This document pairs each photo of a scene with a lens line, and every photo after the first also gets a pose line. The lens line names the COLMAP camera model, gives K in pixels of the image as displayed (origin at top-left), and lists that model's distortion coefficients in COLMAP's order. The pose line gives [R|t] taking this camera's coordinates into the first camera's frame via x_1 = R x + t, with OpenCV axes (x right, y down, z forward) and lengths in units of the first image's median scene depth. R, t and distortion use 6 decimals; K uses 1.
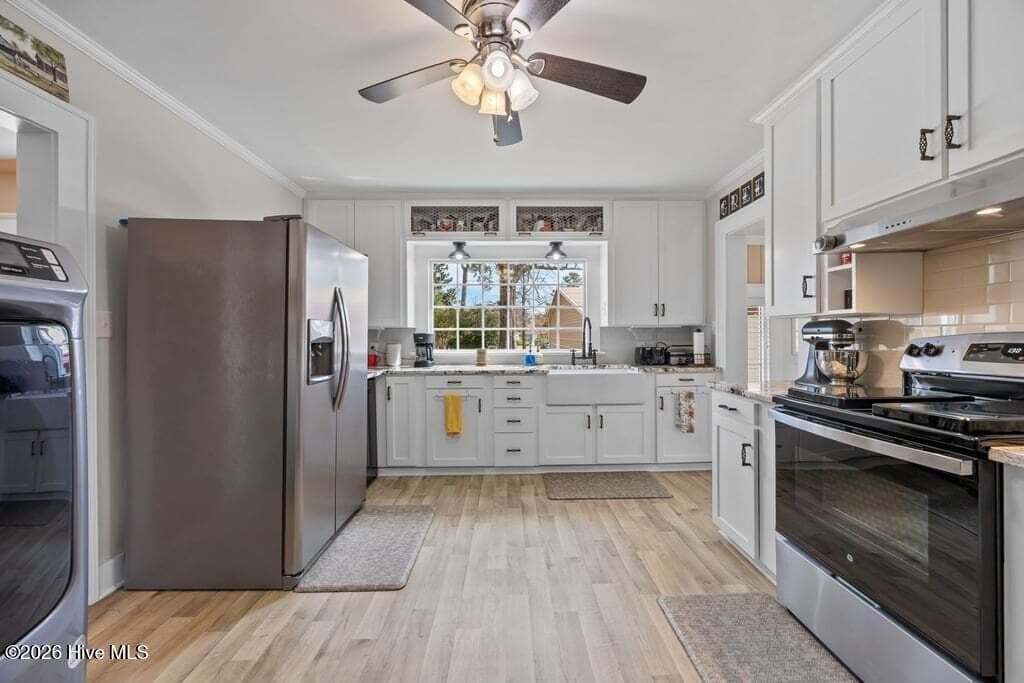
lens RADIAL K [[397.7, 0, 526.9], [0, 397.7, 335.4], [0, 0, 1]] dist [-0.007738, 0.001015]
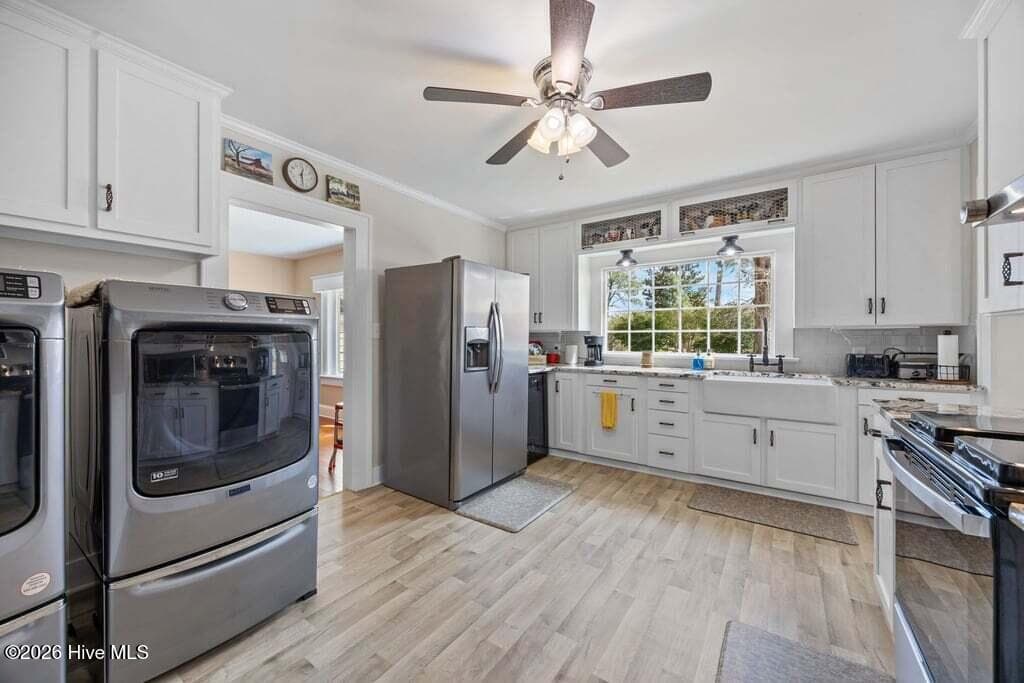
lens RADIAL K [[397.7, 0, 518.7], [0, 397.7, 335.7], [0, 0, 1]] dist [-0.007738, 0.001015]
pose [[0.804372, 0.000986, -0.594125, 0.281067], [-0.003325, 0.999990, -0.002842, -0.002760], [0.594116, 0.004261, 0.804368, -0.027022]]
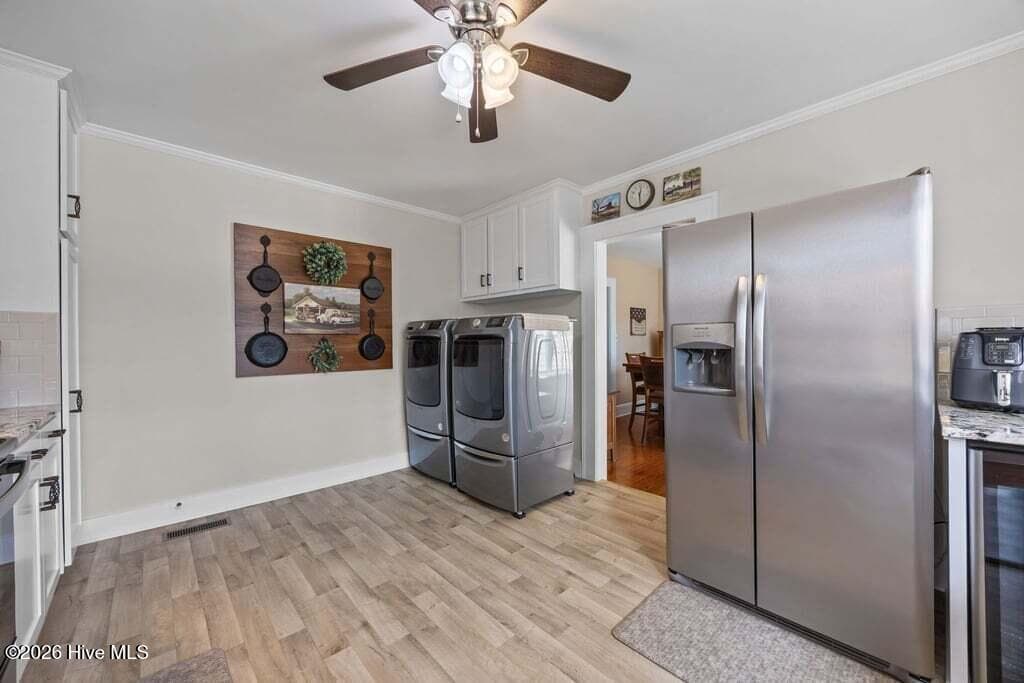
lens RADIAL K [[397.7, 0, 516.3], [0, 397.7, 342.0], [0, 0, 1]] dist [-0.007738, 0.001015]
pose [[-0.765891, 0.009196, -0.642905, 0.237486], [0.010080, 0.999947, 0.002295, -0.001880], [0.642891, -0.004722, -0.765943, 0.918875]]
